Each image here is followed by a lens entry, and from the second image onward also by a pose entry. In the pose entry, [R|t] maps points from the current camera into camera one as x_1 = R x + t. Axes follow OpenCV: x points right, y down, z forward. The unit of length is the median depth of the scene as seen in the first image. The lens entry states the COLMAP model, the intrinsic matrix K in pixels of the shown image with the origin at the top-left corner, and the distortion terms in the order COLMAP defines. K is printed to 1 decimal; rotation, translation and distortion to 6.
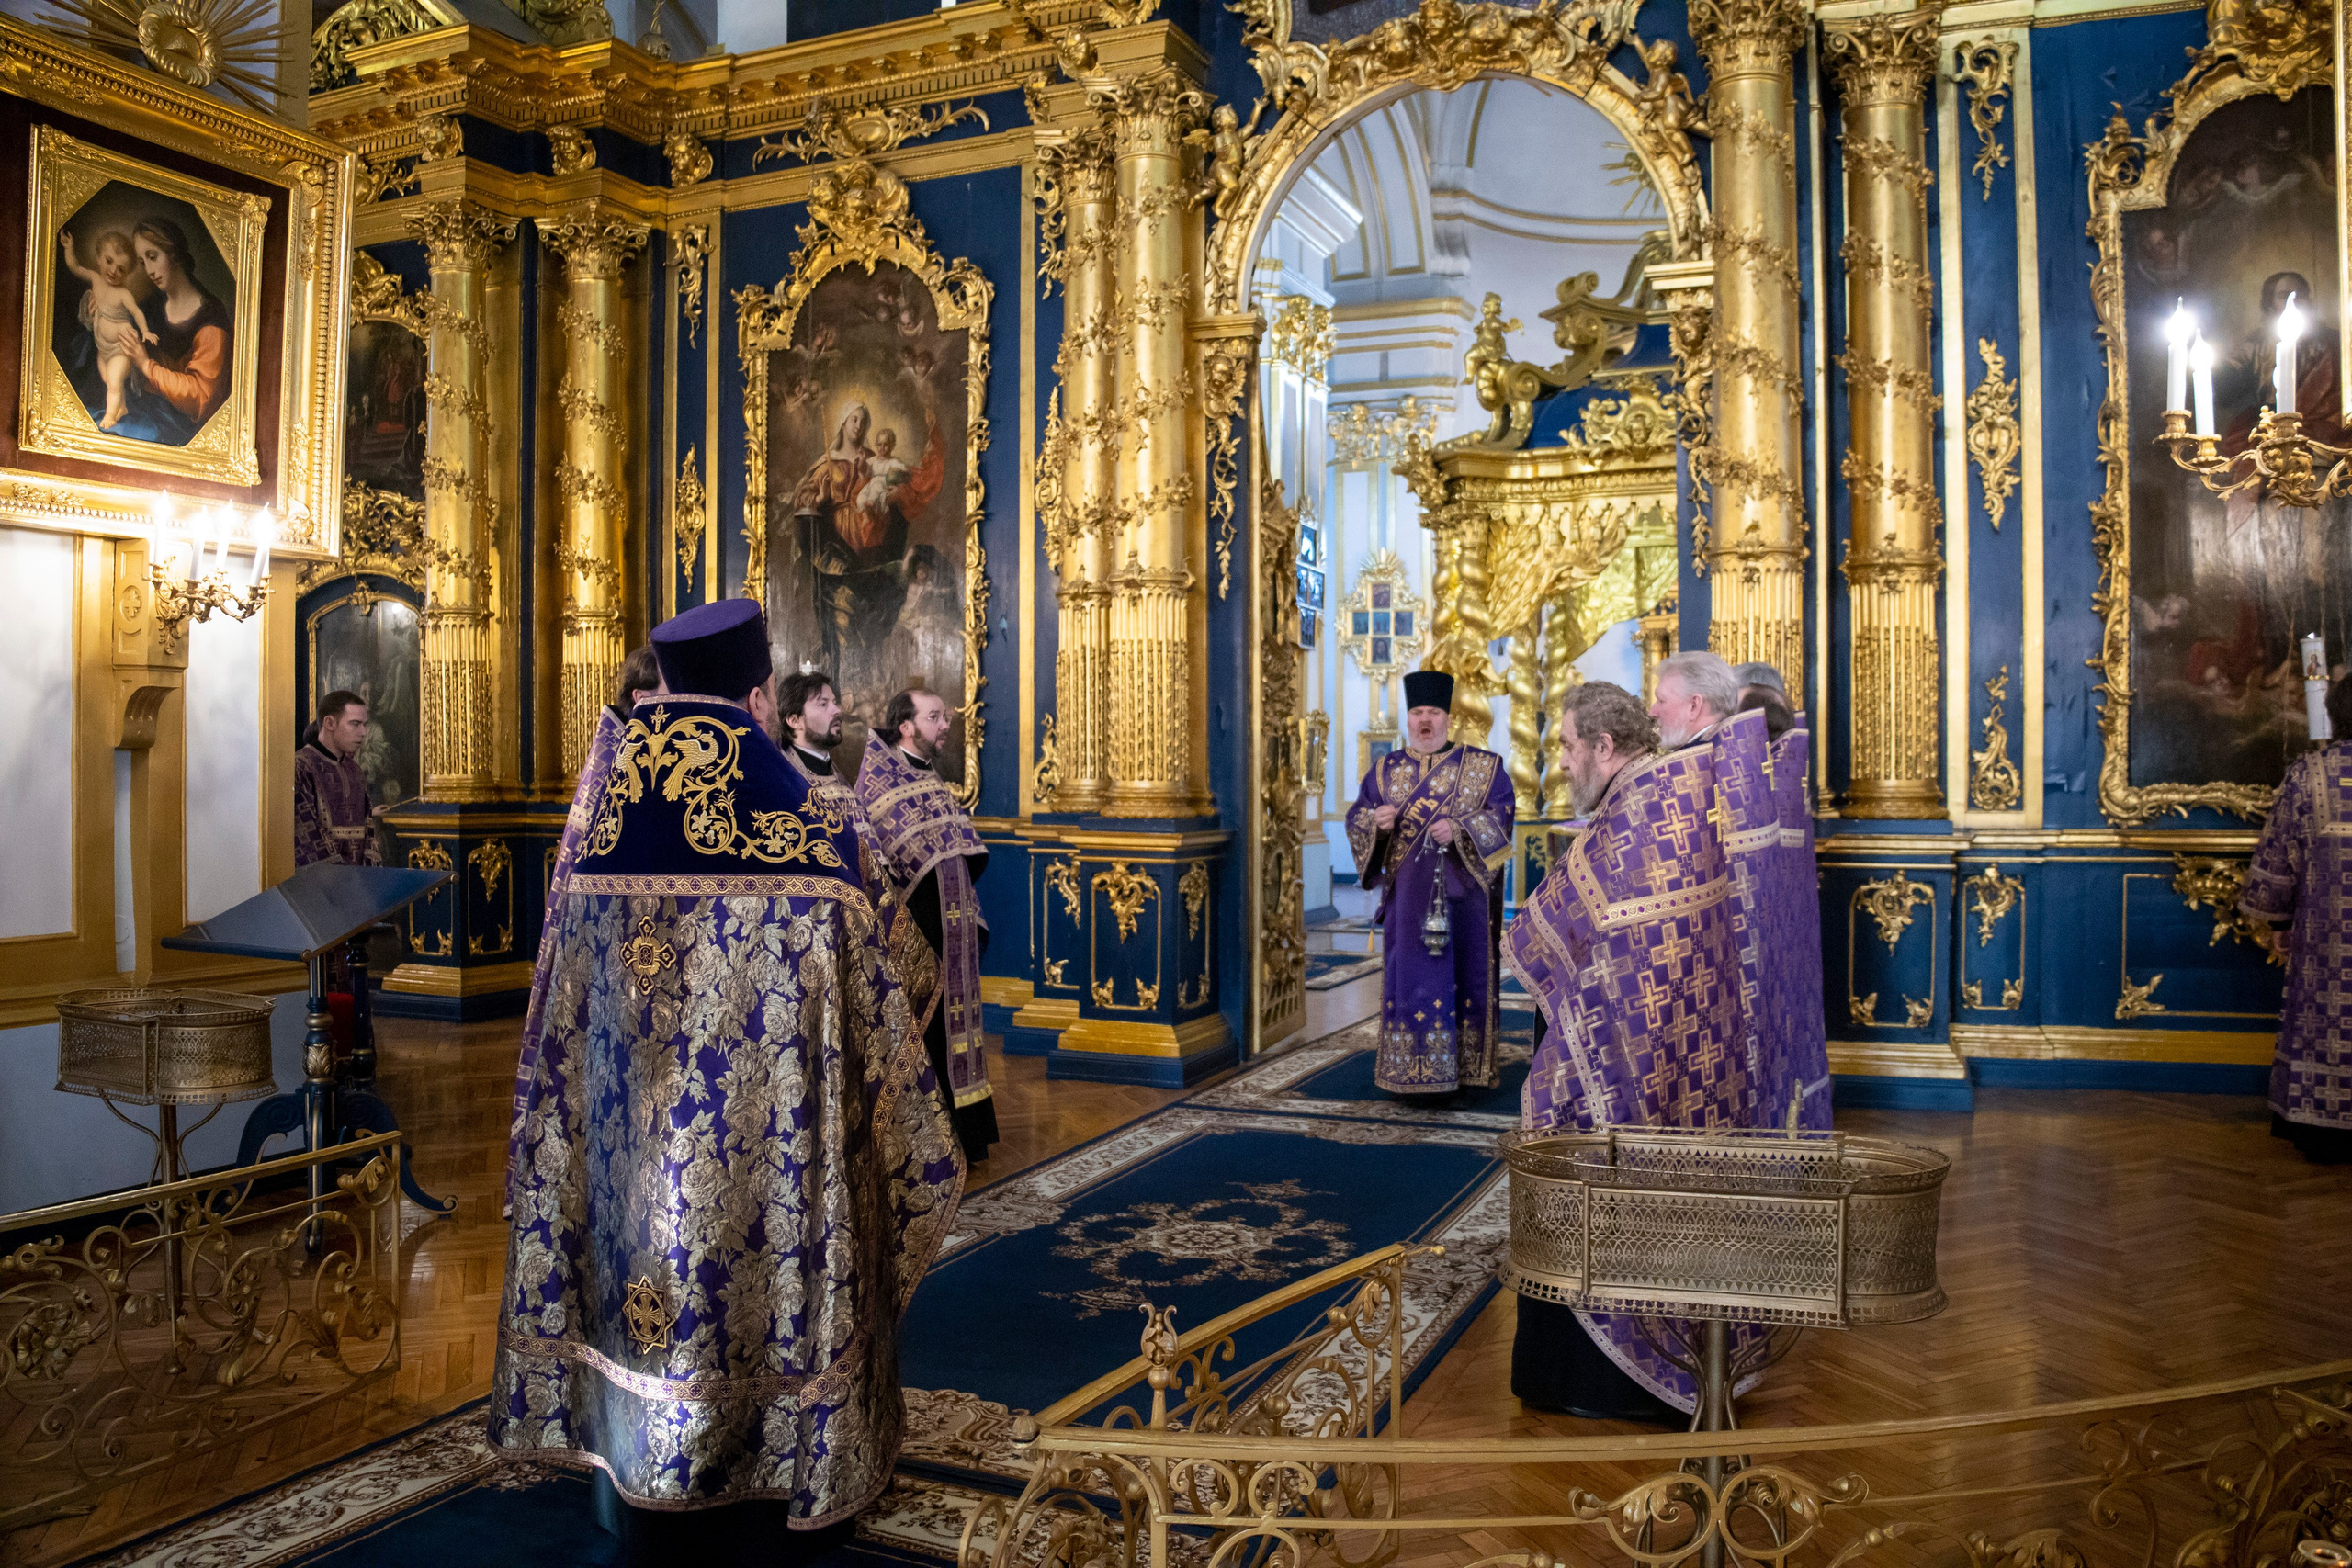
lens RADIAL K [[1791.2, 0, 1167.0], [0, 1791.2, 781.0], [0, 0, 1]] dist [-0.100917, 0.031960]
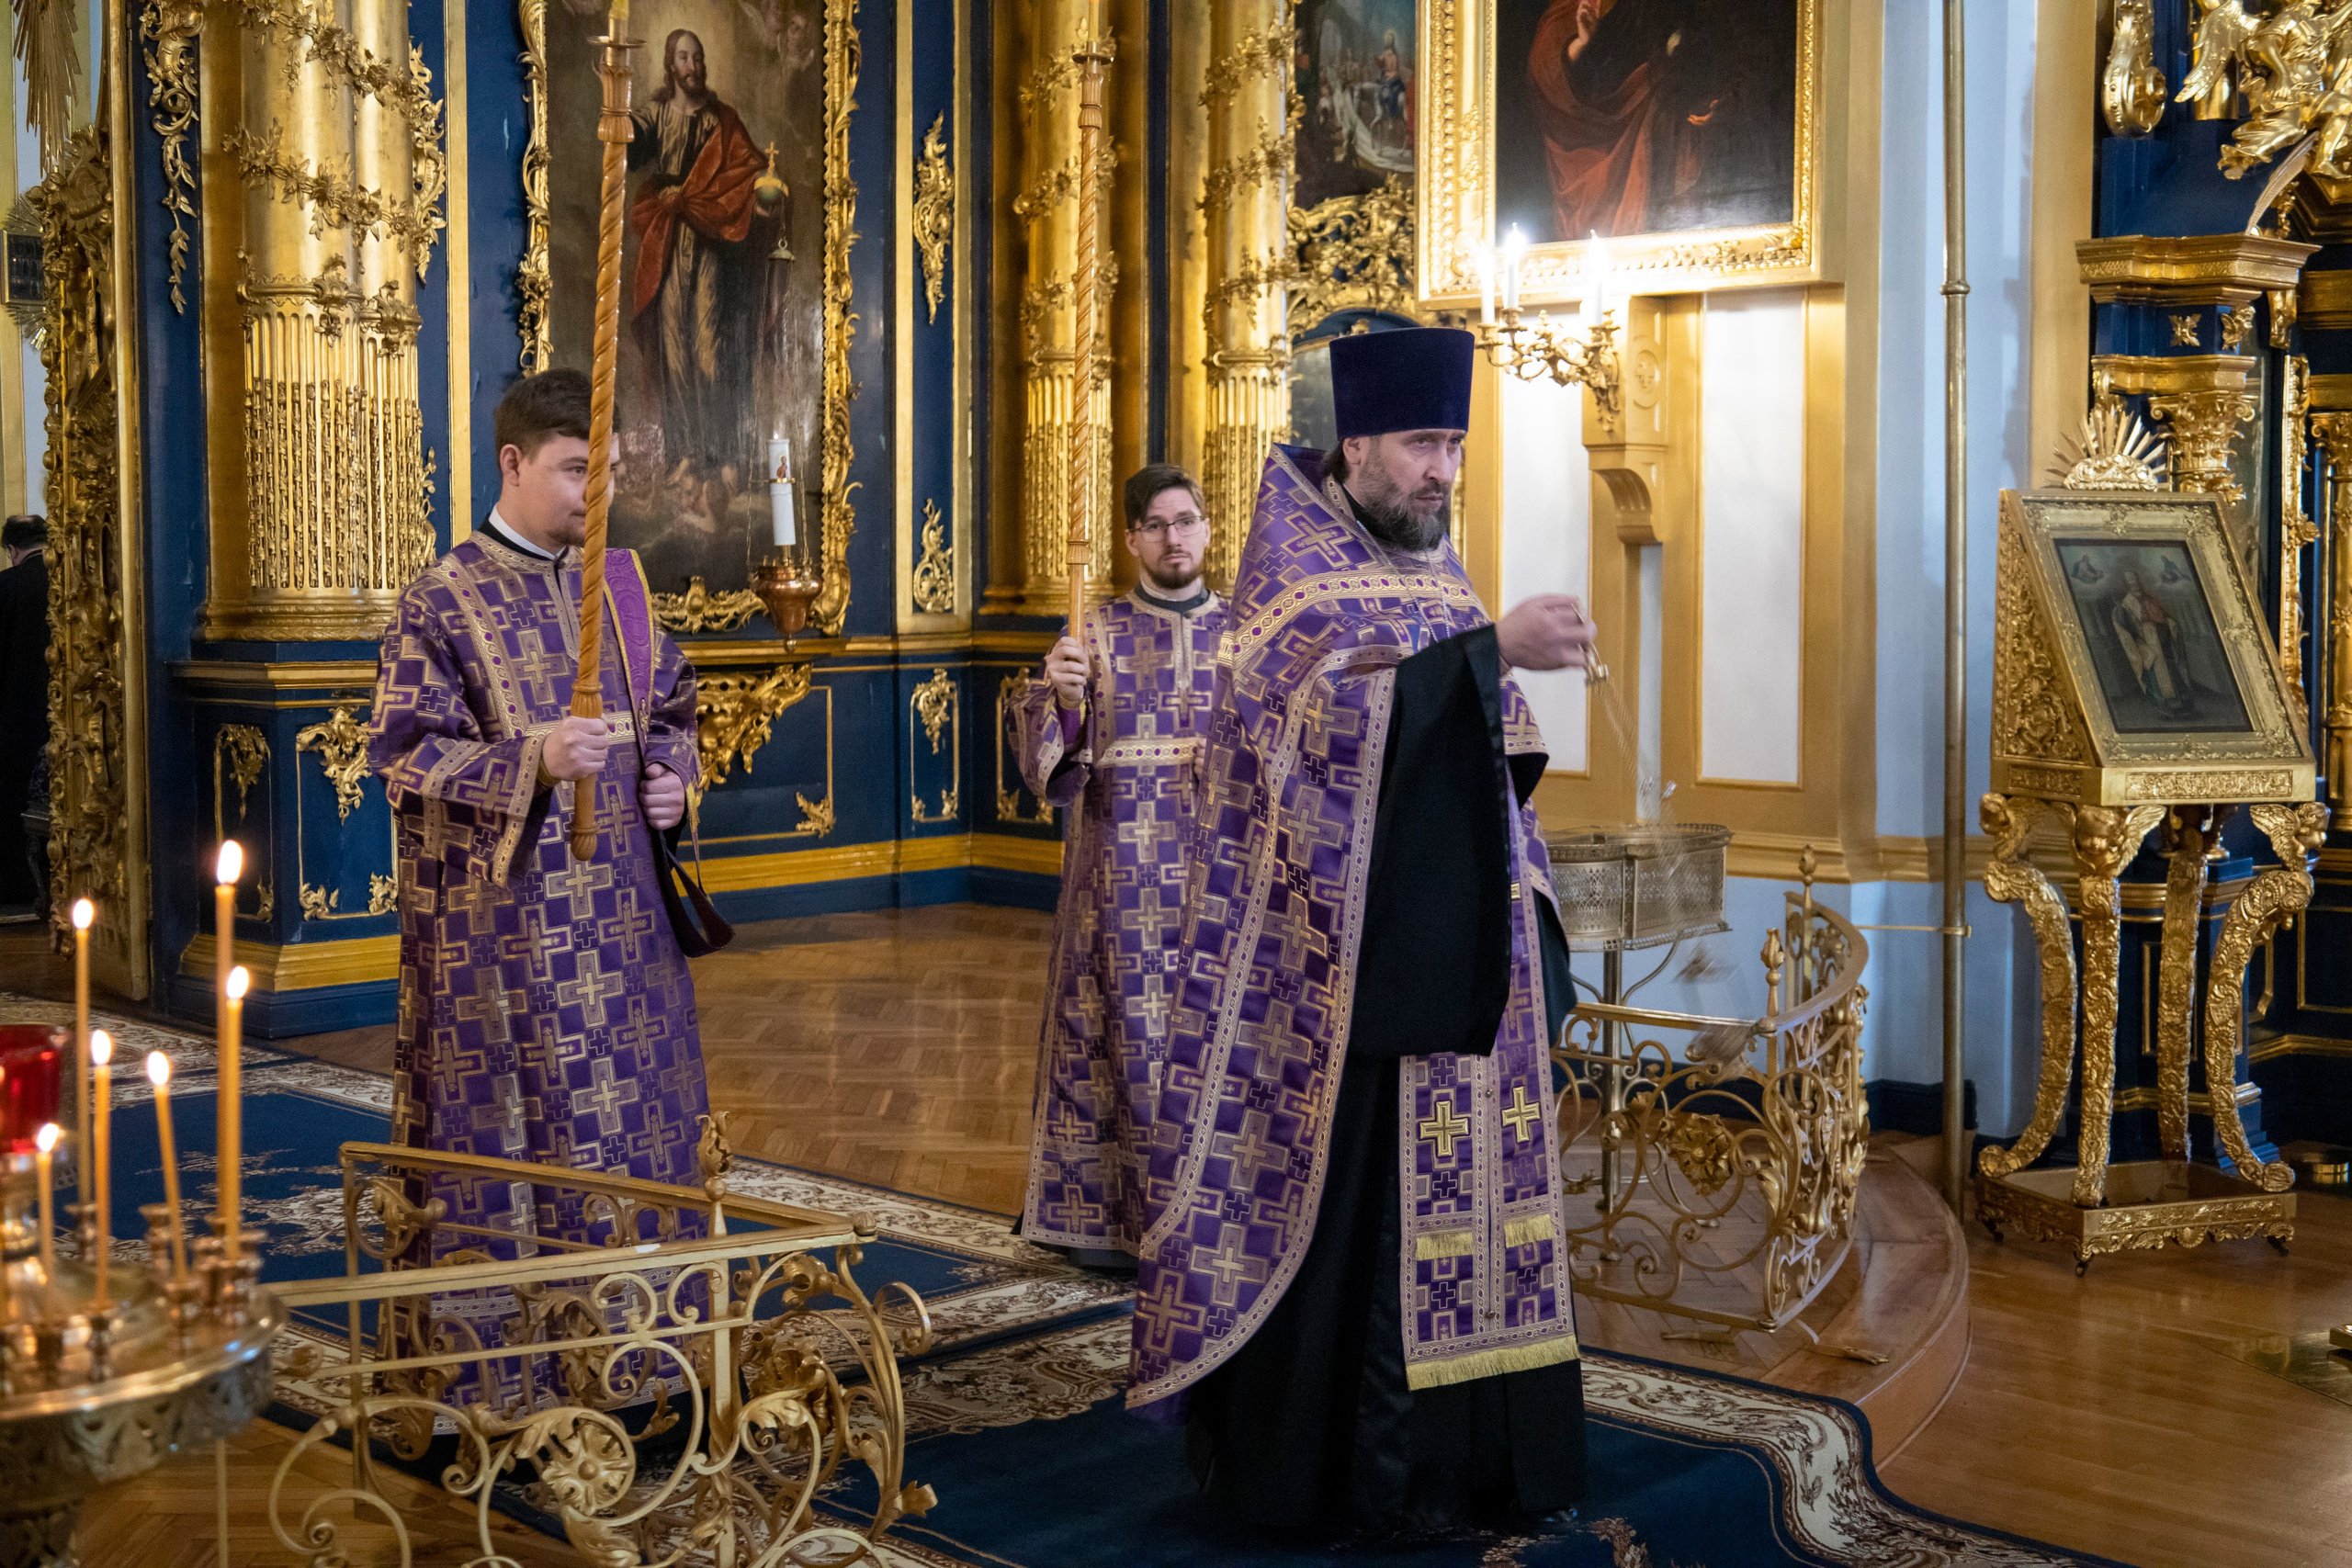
lens RADIAL K [[2898.8, 0, 1181.4], [0, 2898.8, 779.6], [0, 0, 1]] dist [-0.021986, 0.000000]
pose [[0.365650, -0.066989, 0.928339, -0.671541], [0.008179, 0.997599, 0.068765, -0.002234], [-0.930716, -0.017551, 0.365320, 0.176090]]
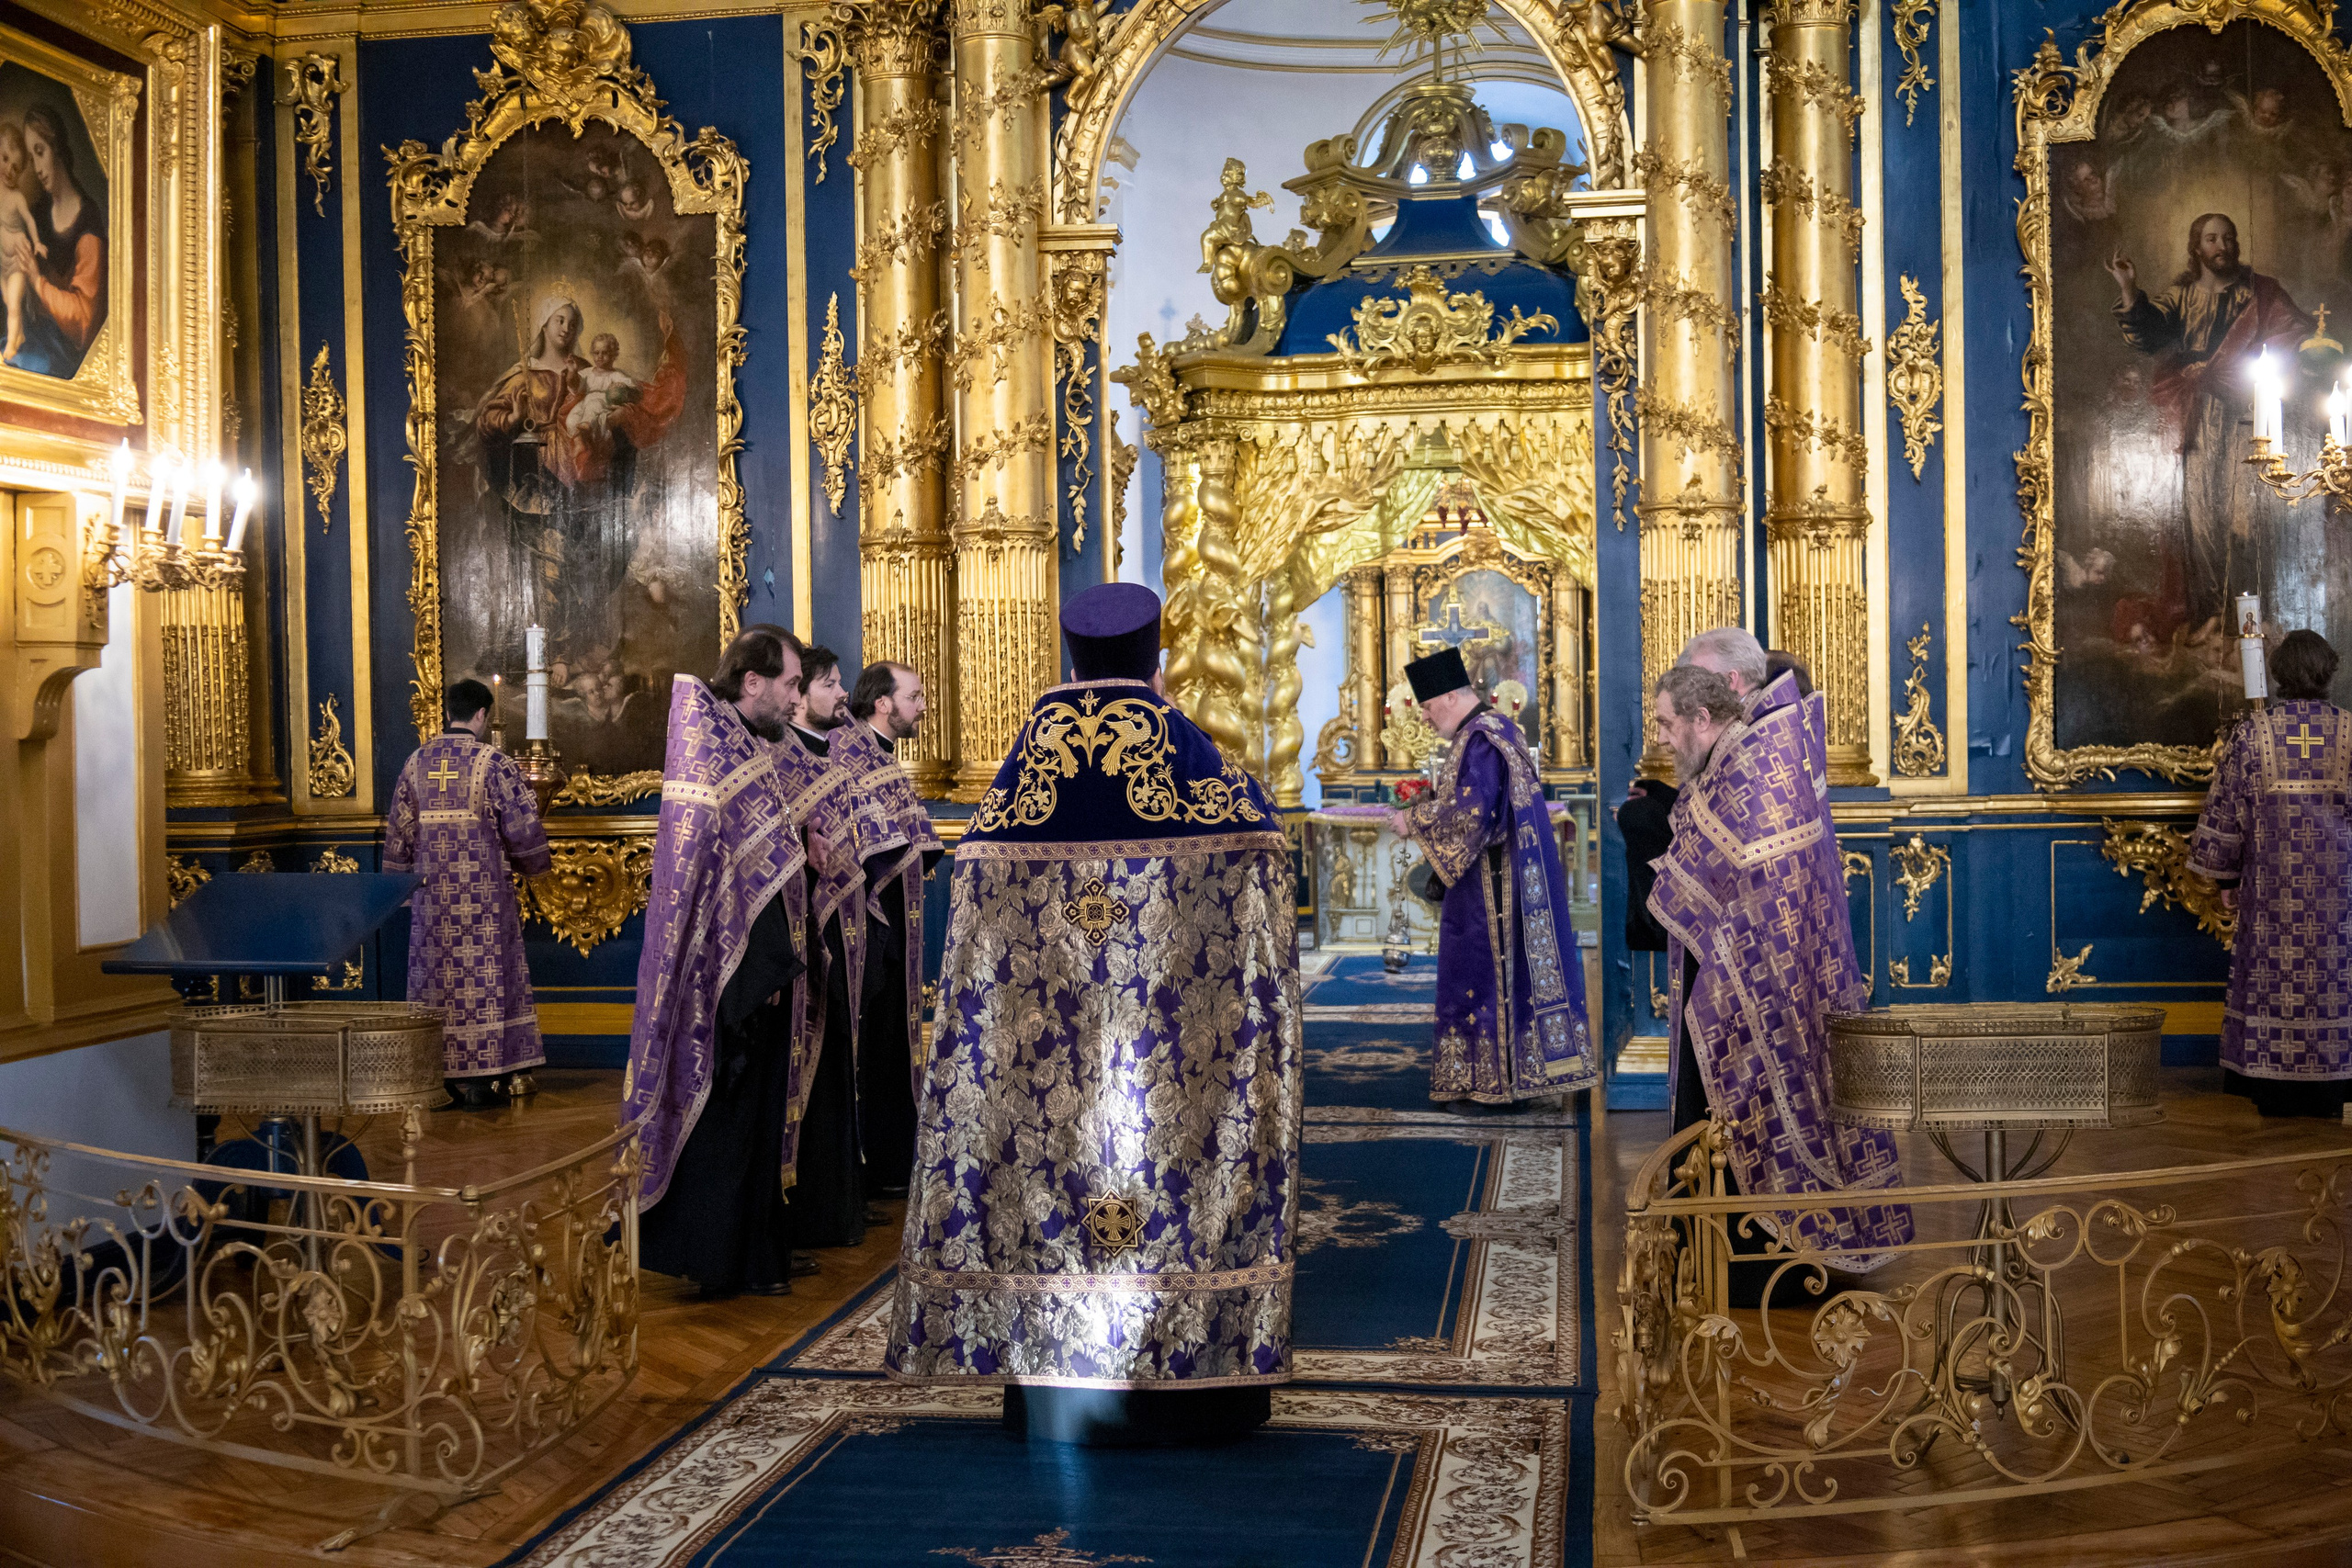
lens RADIAL K [[2494.0, 0, 1173.6], [0, 2494.0, 791.4], [0, 0, 1]] dist [0.003256, 0.000000]
pose [[0.971957, -0.019856, 0.234319, -0.238297], [0.017659, 0.999778, 0.011468, 0.001989], [-0.234495, -0.007008, 0.972092, -0.219018]]
